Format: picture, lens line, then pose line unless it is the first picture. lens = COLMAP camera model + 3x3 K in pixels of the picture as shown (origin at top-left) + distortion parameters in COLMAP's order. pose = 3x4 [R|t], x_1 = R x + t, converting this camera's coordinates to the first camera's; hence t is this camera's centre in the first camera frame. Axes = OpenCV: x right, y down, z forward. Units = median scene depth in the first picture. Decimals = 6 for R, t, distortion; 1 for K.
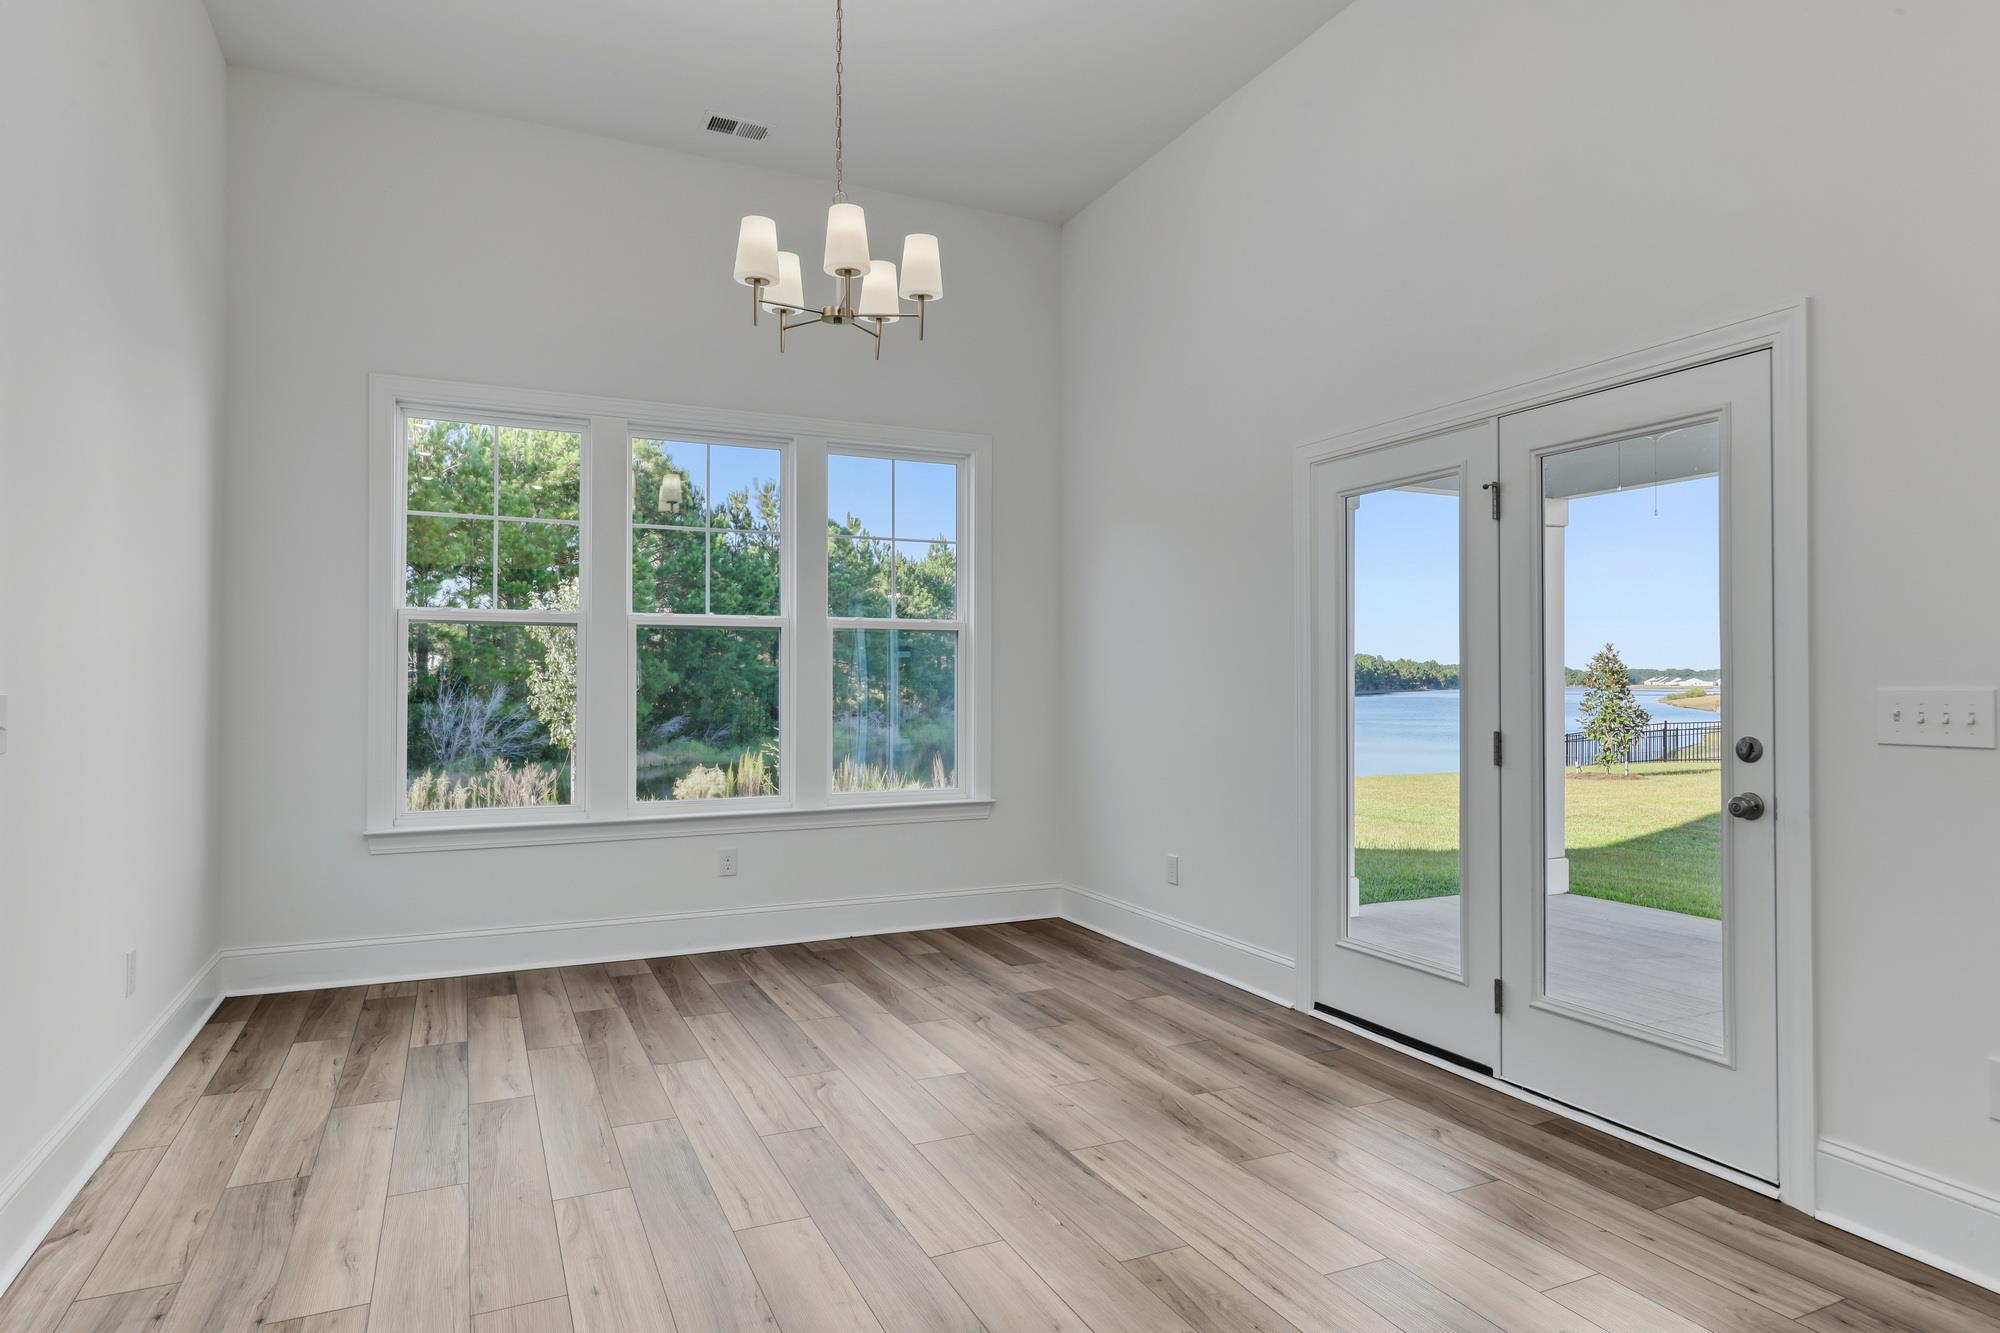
lens RADIAL K [[1138.3, 0, 994.5], [0, 1138.3, 663.4], [0, 0, 1]] dist [0.004443, 0.001468]
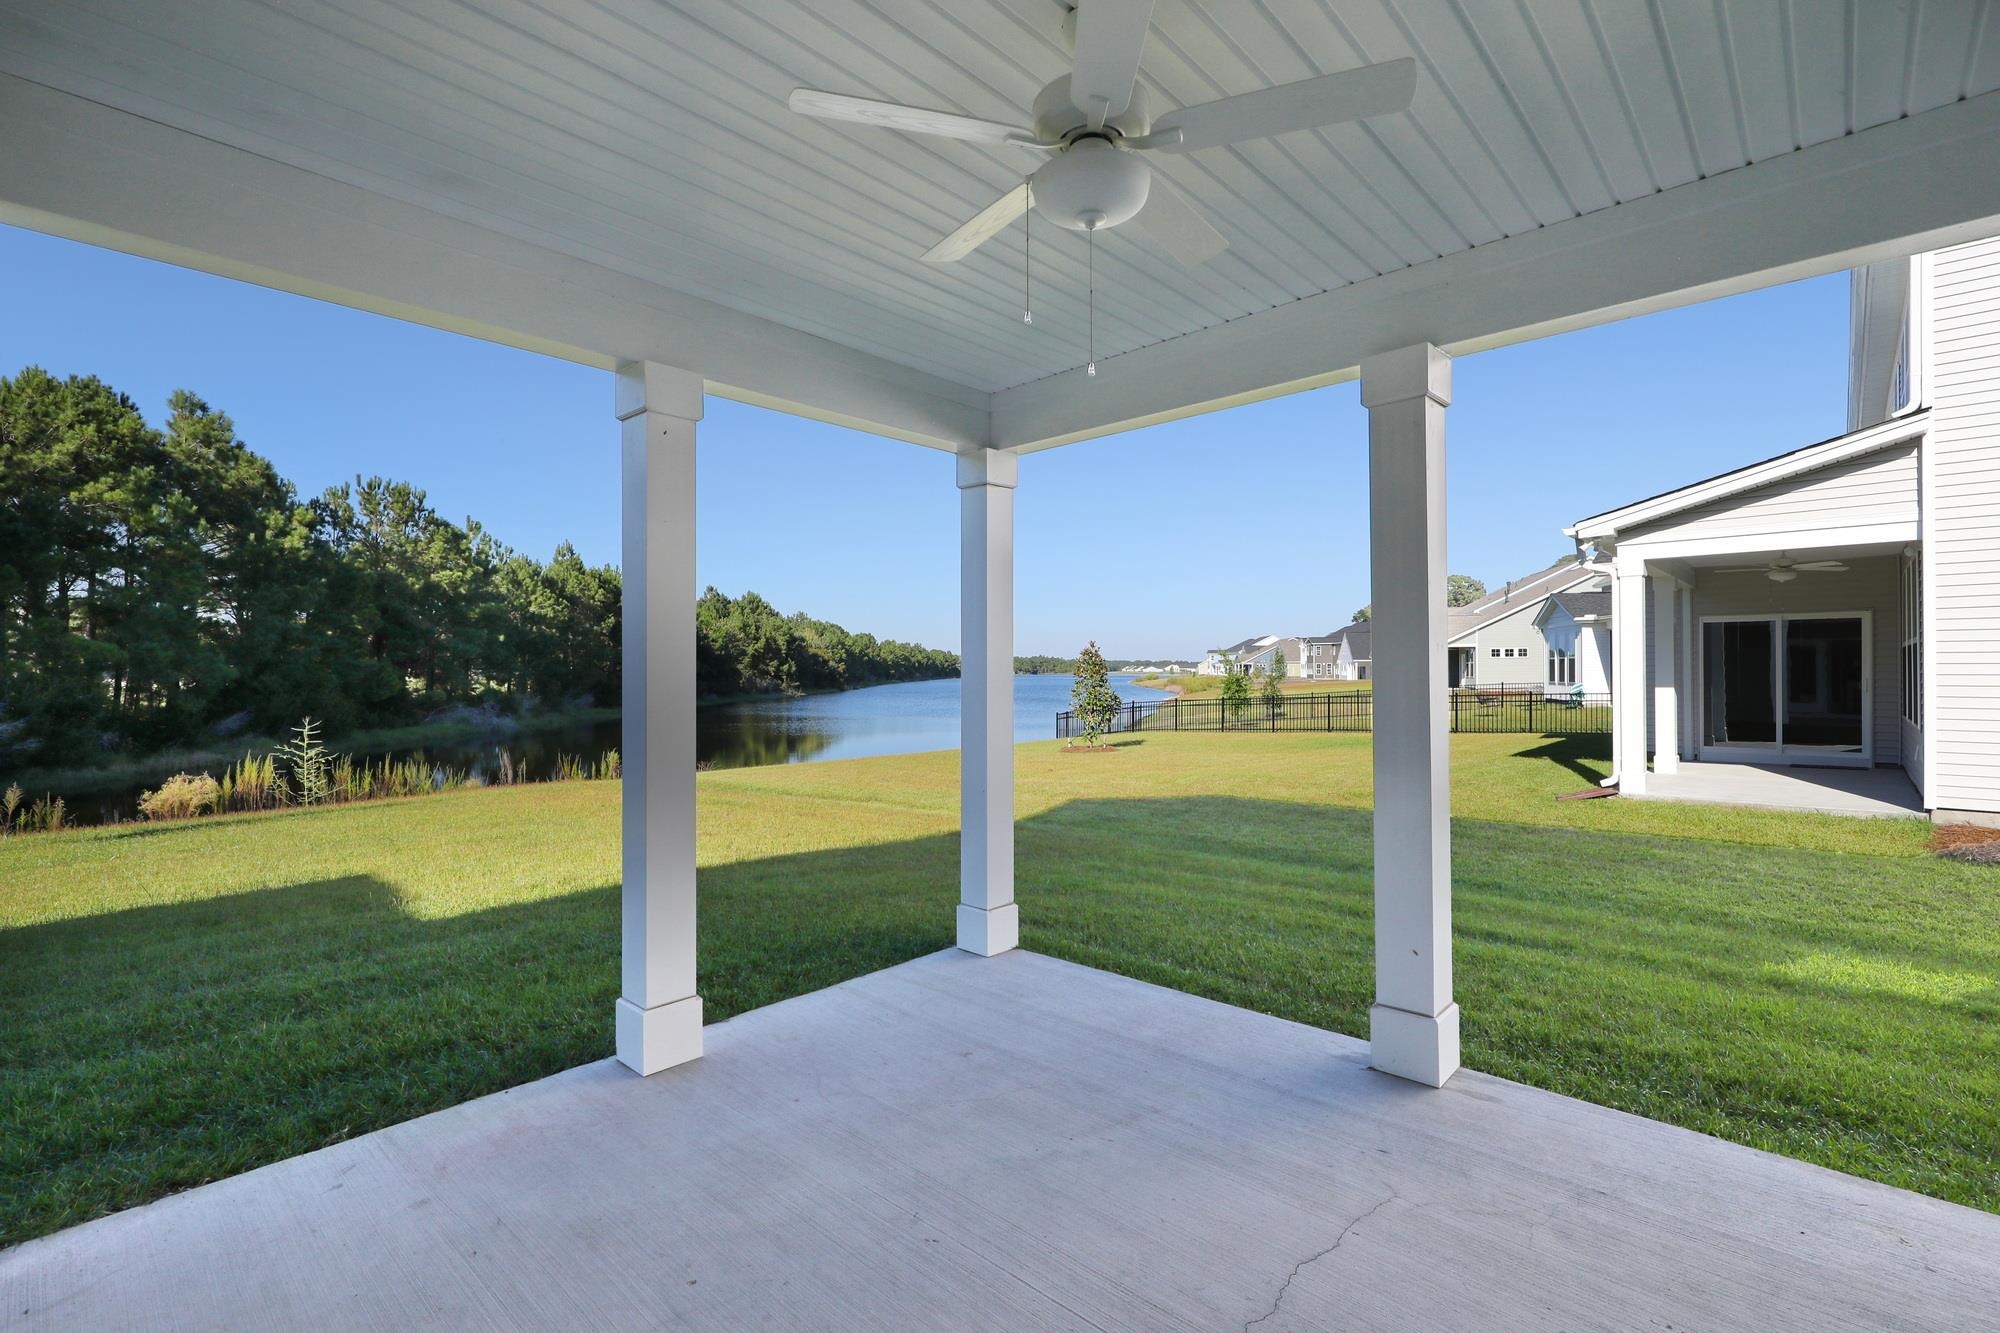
lens RADIAL K [[893.7, 0, 999.5], [0, 893.7, 662.8], [0, 0, 1]] dist [0.000957, 0.000178]
pose [[0.928047, -0.003348, 0.372448, 0.423311], [0.000857, 0.999976, 0.006854, -0.004268], [-0.372462, -0.006041, 0.928028, 0.688907]]
